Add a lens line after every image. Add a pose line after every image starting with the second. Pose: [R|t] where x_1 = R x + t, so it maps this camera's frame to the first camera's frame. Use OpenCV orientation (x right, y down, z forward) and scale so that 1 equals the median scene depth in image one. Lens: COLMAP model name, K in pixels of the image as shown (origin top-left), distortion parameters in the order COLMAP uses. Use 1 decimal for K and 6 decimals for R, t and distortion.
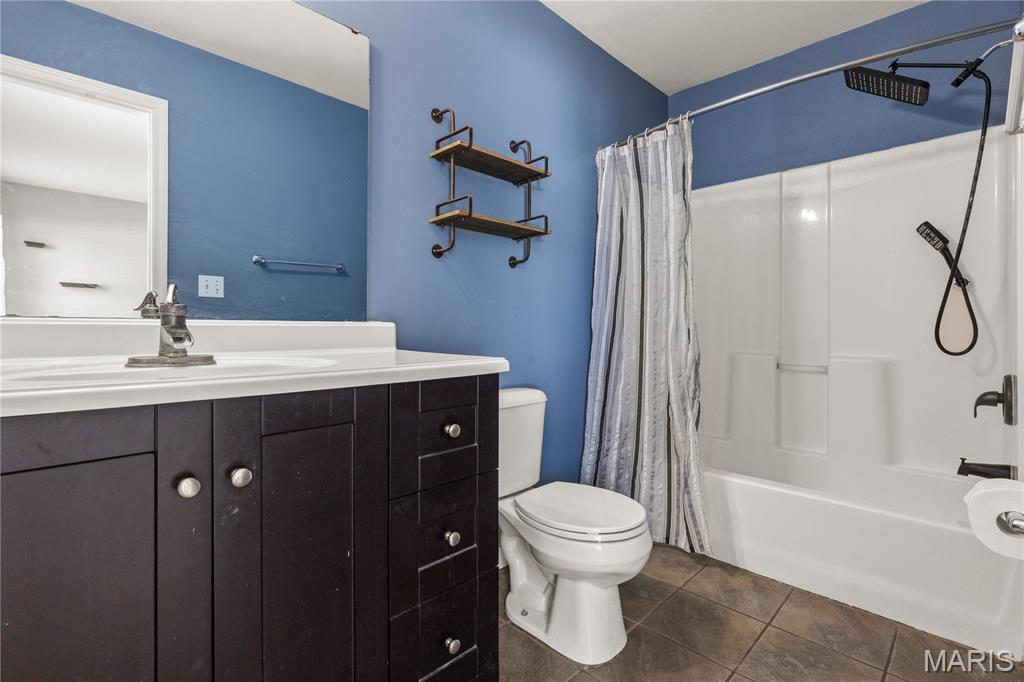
lens RADIAL K [[468.0, 0, 510.0], [0, 468.0, 337.4], [0, 0, 1]] dist [0.011261, -0.000880]
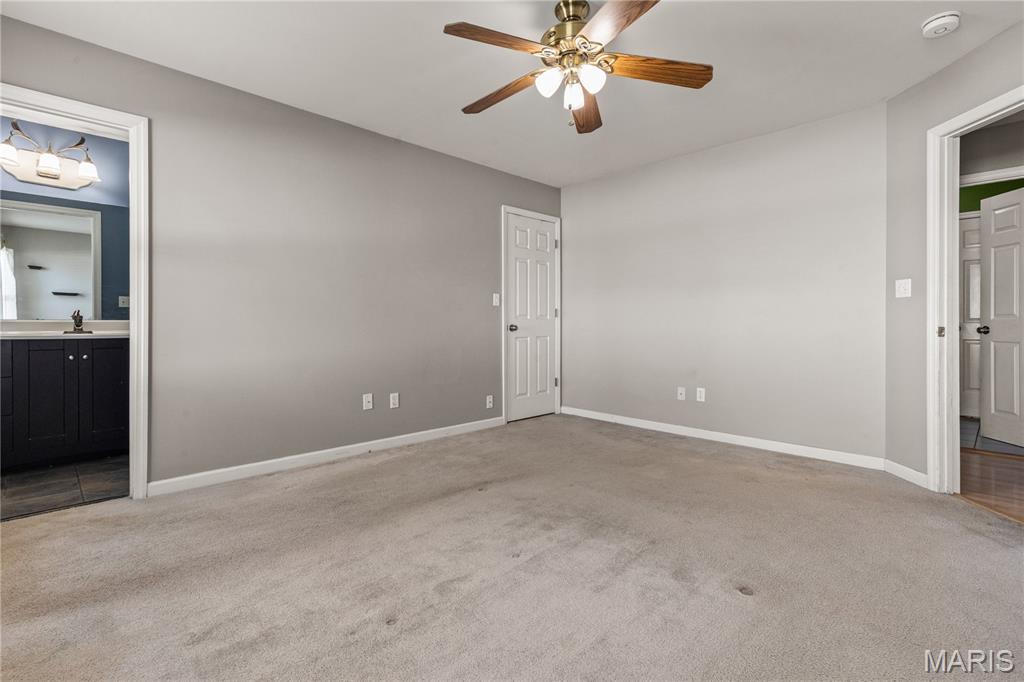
lens RADIAL K [[468.0, 0, 514.1], [0, 468.0, 334.1], [0, 0, 1]] dist [0.011261, -0.000880]
pose [[0.999986, -0.001813, 0.005063, 1.054849], [0.001790, 0.999988, 0.004495, 0.023274], [-0.005071, -0.004486, 0.999977, -1.059230]]
